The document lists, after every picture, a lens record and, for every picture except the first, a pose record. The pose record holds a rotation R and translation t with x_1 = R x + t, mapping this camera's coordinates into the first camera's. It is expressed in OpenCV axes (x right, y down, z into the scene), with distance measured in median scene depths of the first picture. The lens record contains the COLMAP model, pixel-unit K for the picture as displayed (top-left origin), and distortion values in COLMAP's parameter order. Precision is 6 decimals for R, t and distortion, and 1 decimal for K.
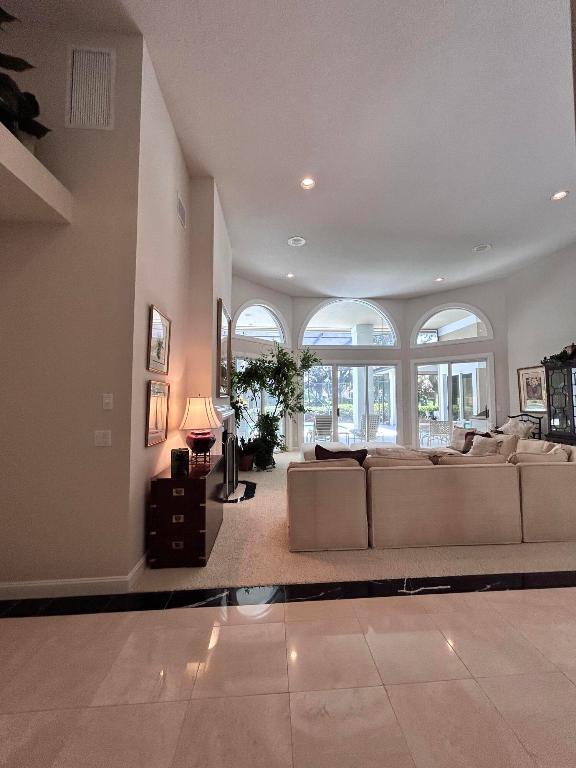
lens RADIAL K [[313.5, 0, 288.0], [0, 313.5, 384.0], [0, 0, 1]] dist [-0.001876, -0.000059]
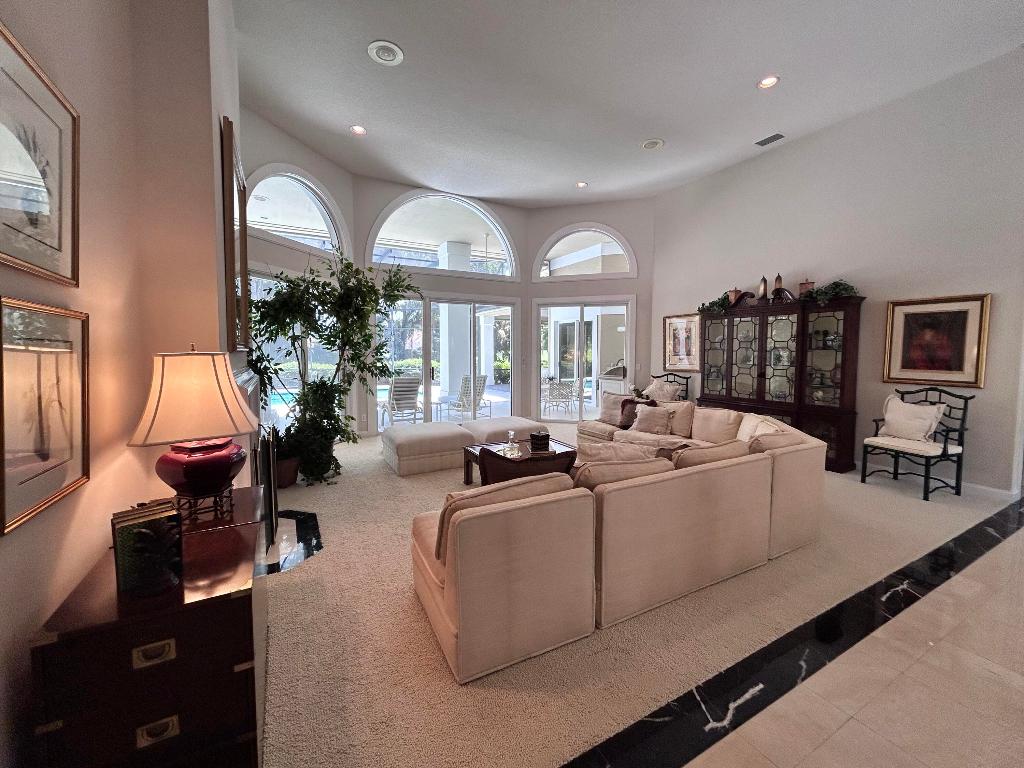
lens RADIAL K [[418.0, 0, 511.4], [0, 418.0, 377.1], [0, 0, 1]] dist [-0.001876, -0.000059]
pose [[0.904443, -0.020368, 0.426108, -0.077912], [-0.027199, 0.994074, 0.105249, 0.003094], [-0.425727, -0.106782, 0.898529, 0.195996]]
